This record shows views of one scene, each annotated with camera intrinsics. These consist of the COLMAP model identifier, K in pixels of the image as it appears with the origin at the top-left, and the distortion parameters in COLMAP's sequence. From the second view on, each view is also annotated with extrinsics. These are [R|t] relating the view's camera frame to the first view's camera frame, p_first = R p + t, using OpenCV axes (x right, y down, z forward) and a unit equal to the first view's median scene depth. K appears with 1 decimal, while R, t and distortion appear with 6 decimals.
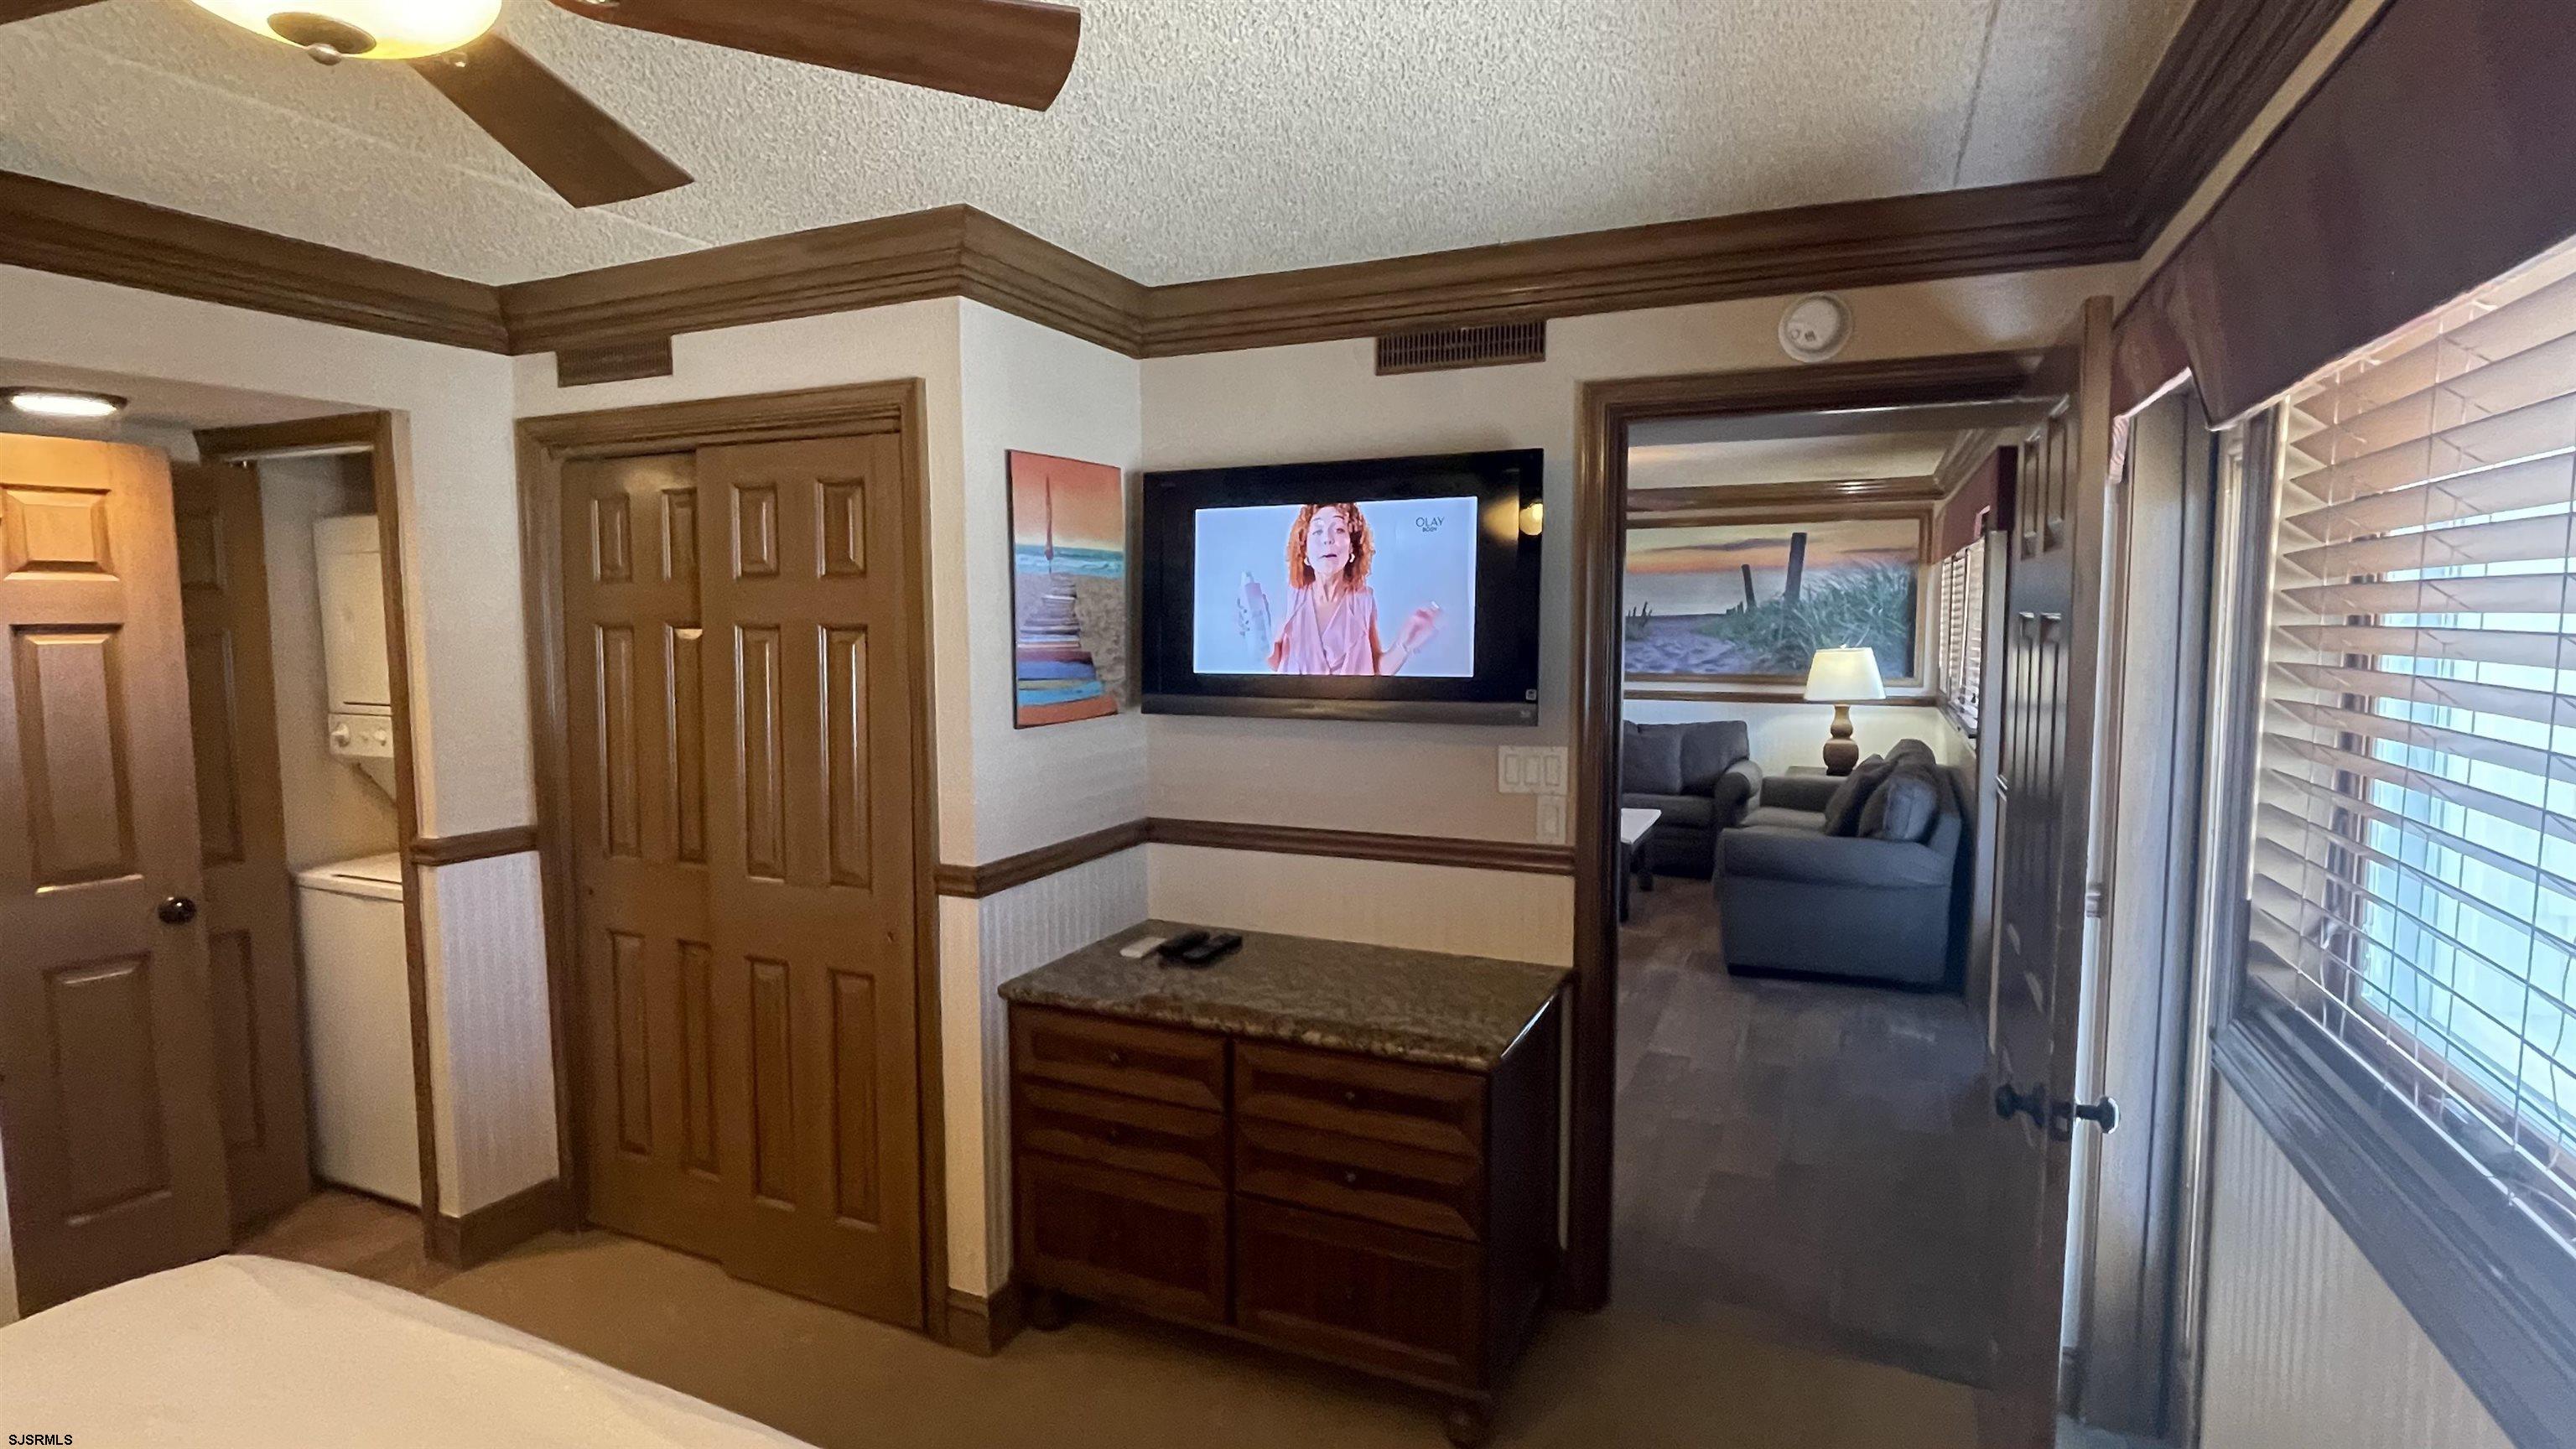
lens RADIAL K [[1269.4, 0, 1272.5], [0, 1269.4, 725.3], [0, 0, 1]] dist [-0.010834, 0.006151]
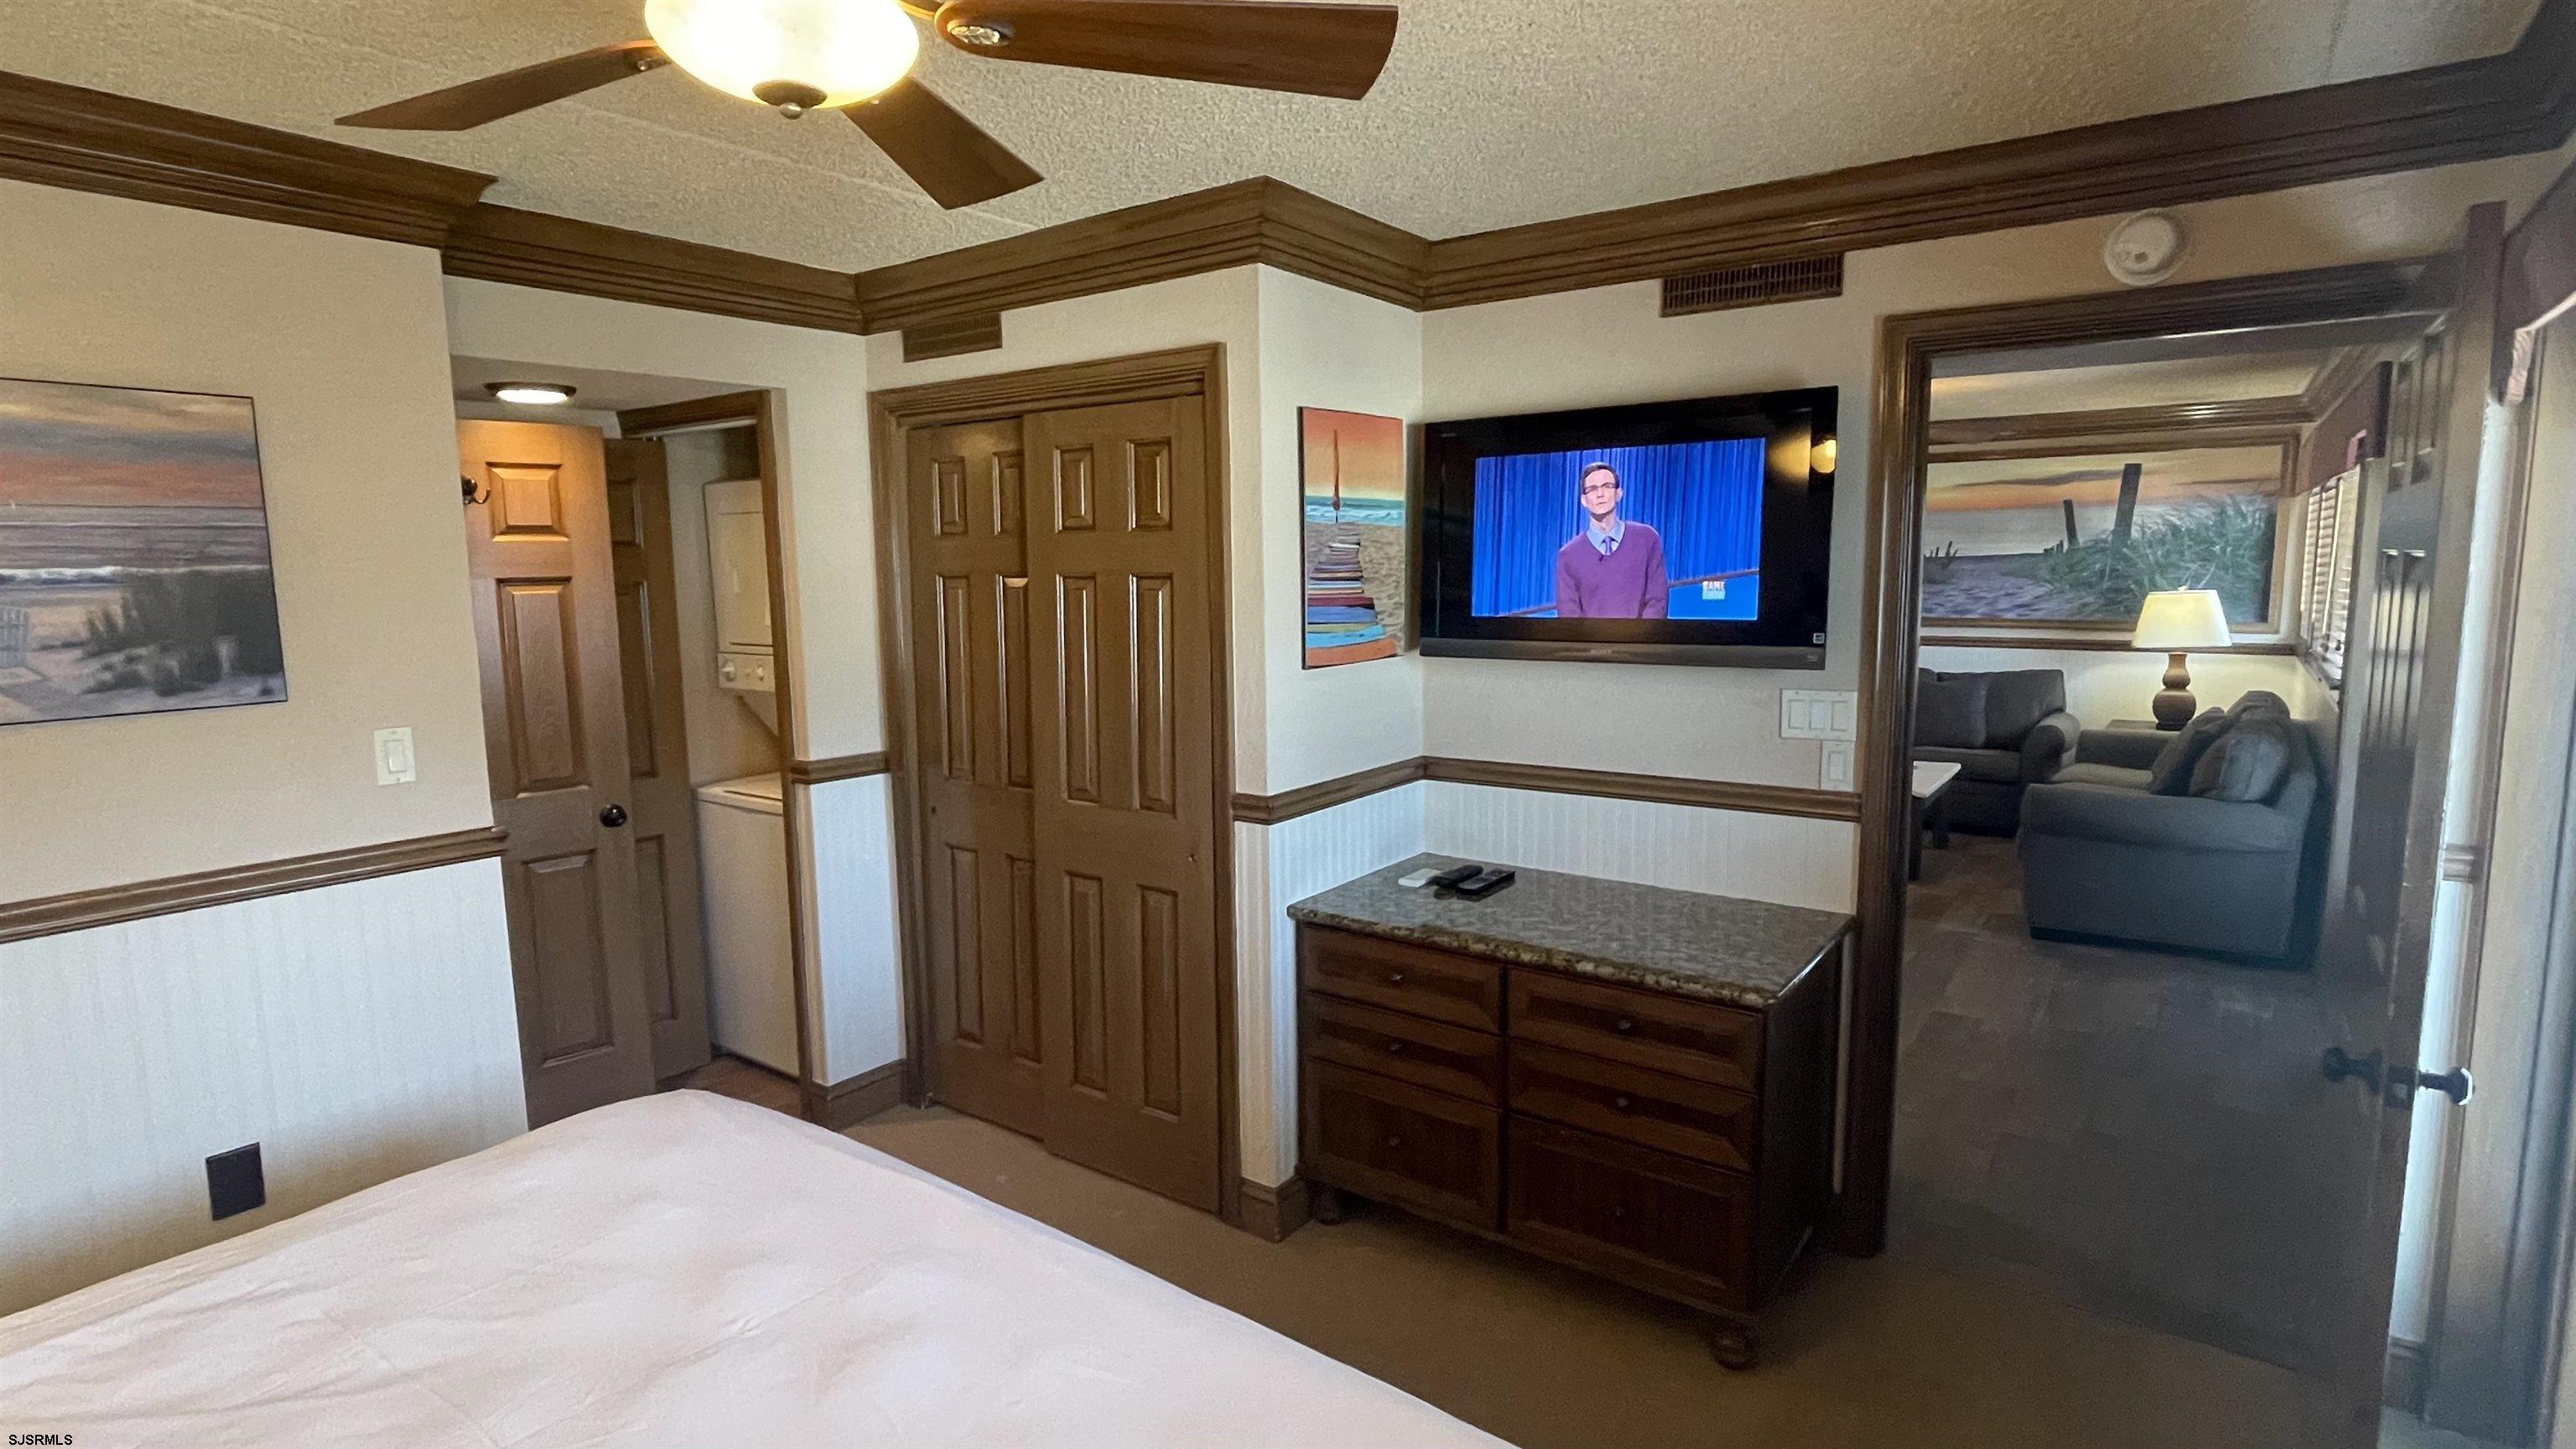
lens RADIAL K [[1269.4, 0, 1281.0], [0, 1269.4, 727.4], [0, 0, 1]] dist [-0.010834, 0.006151]
pose [[0.980399, 0.015828, -0.196386, -0.010779], [-0.007183, 0.998977, 0.044656, 0.003817], [0.196891, -0.042370, 0.979509, -0.049921]]
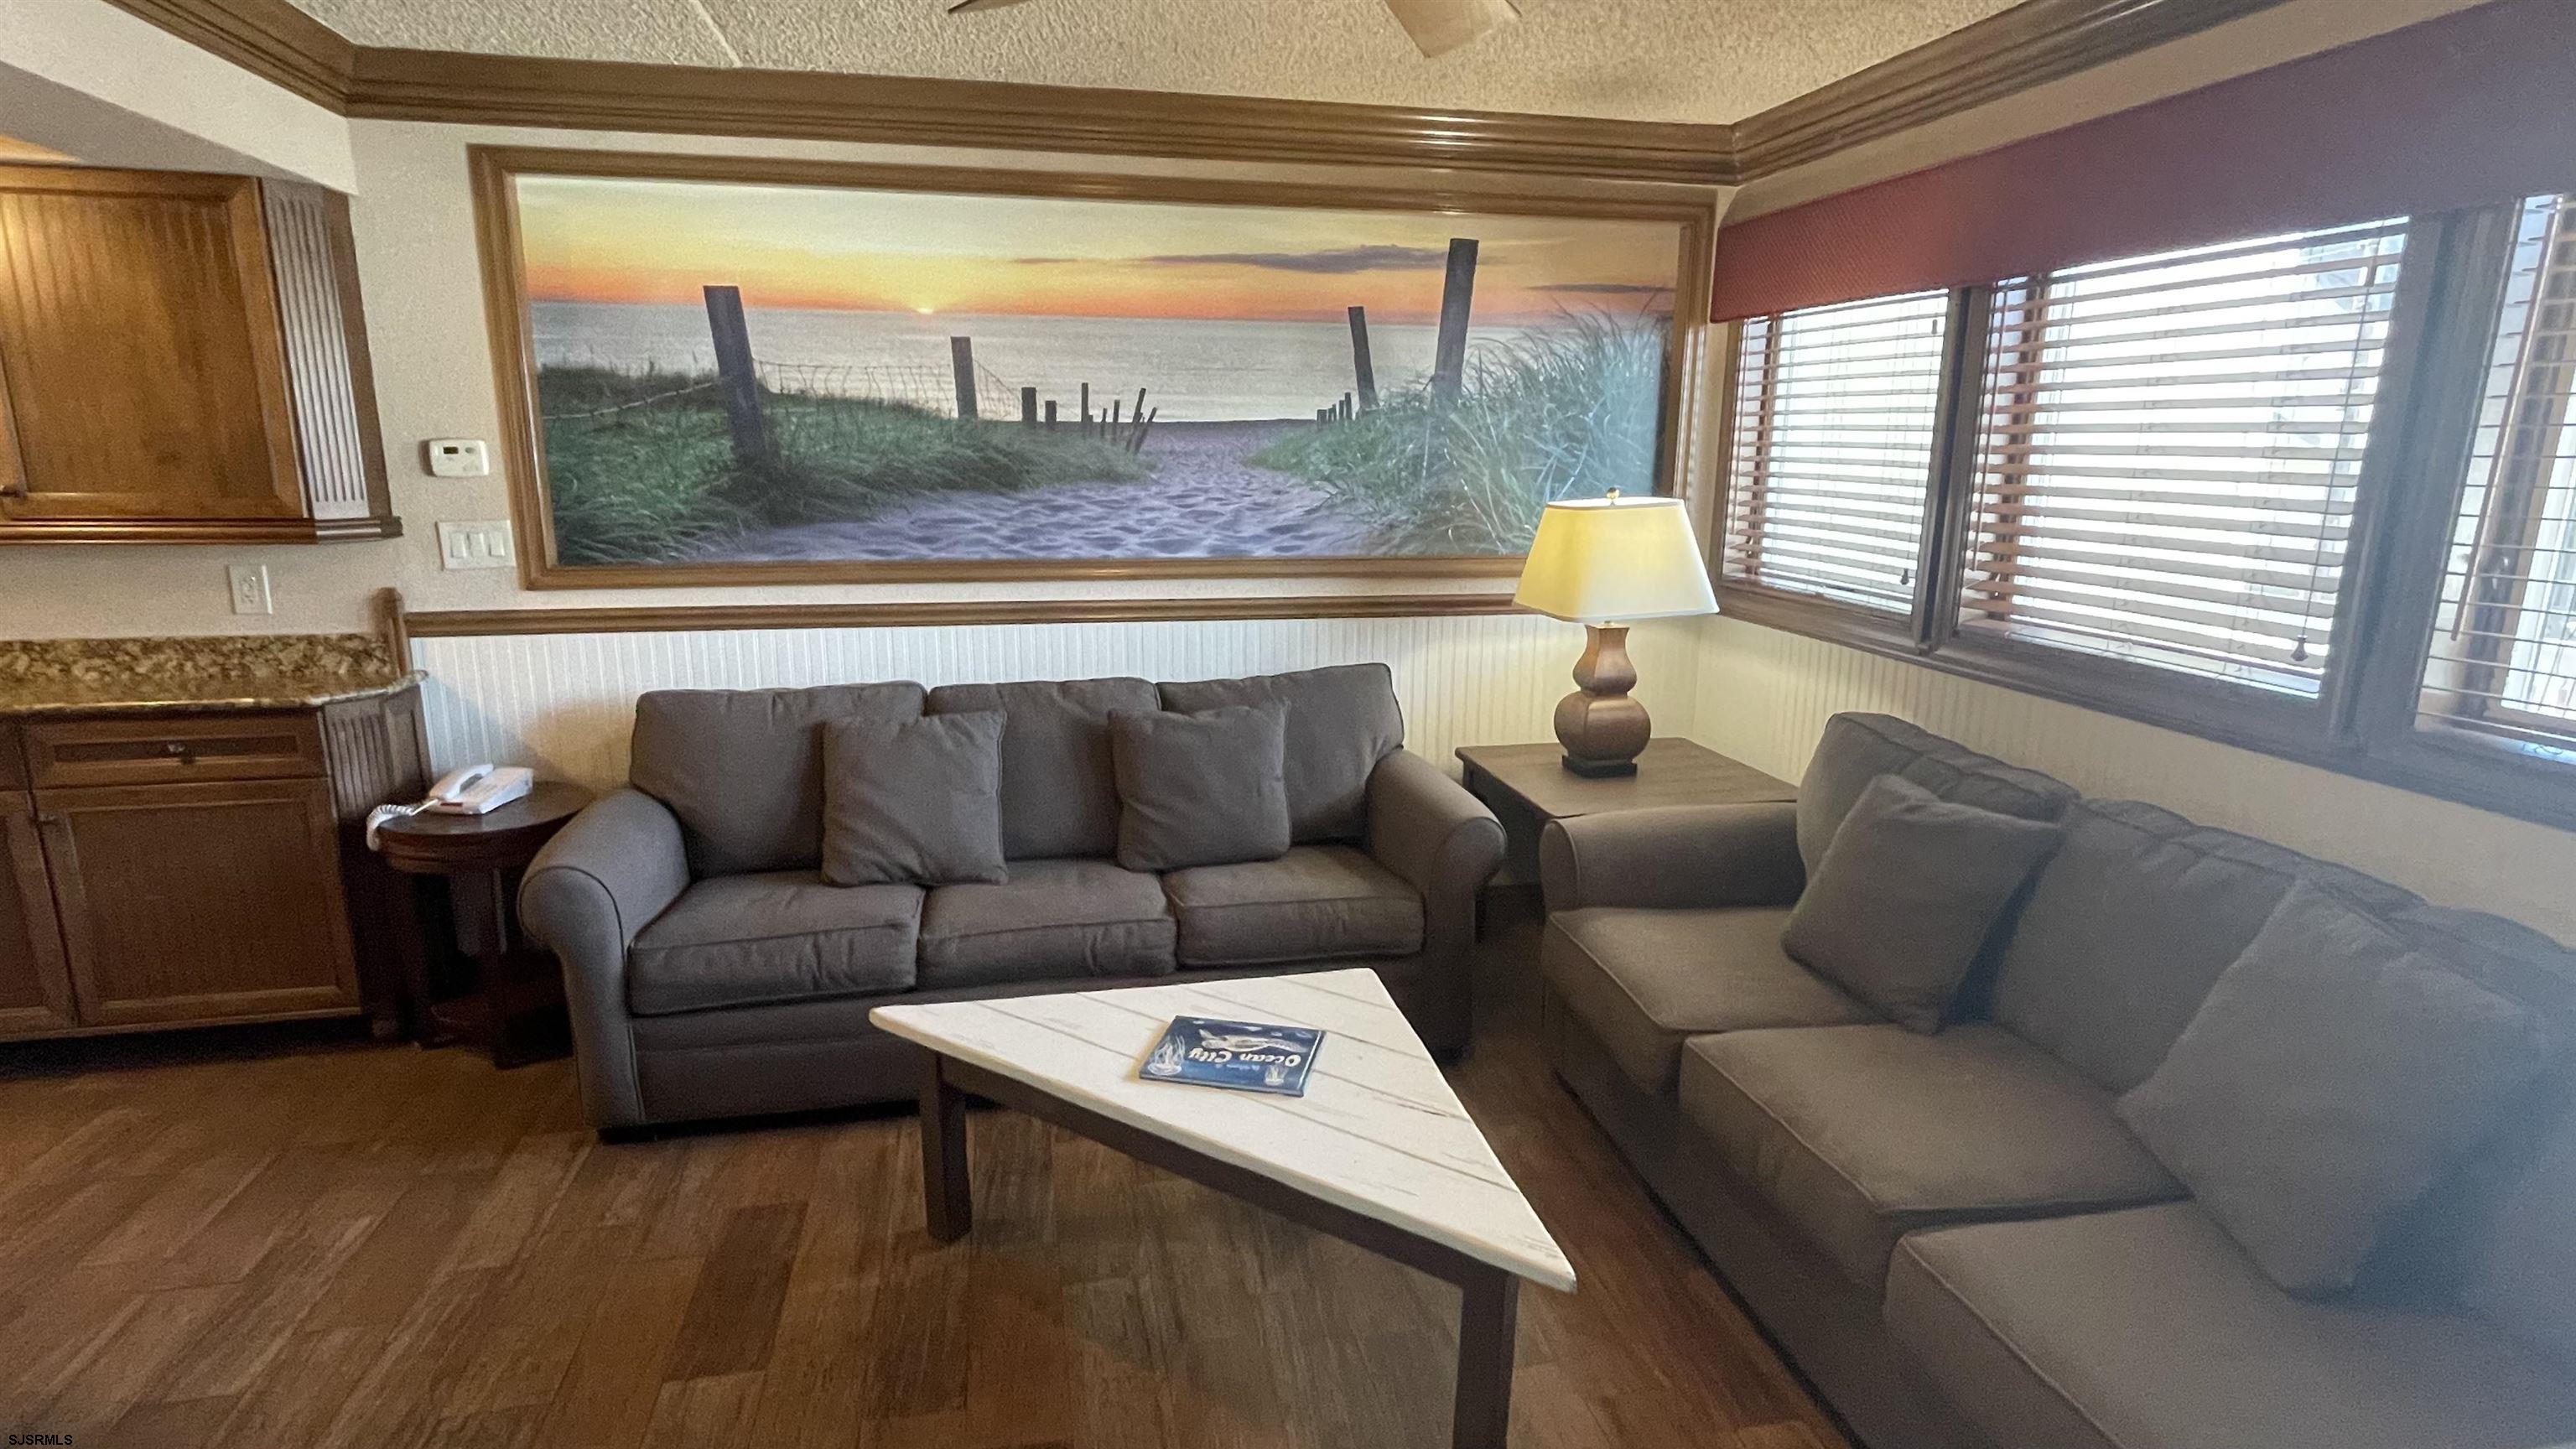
lens RADIAL K [[1269.4, 0, 1273.1], [0, 1269.4, 742.9], [0, 0, 1]] dist [-0.010834, 0.006151]
pose [[0.802936, -0.133296, 0.580969, 0.161587], [0.041221, 0.984759, 0.168970, -0.118731], [-0.594638, -0.111724, 0.796193, 1.458271]]
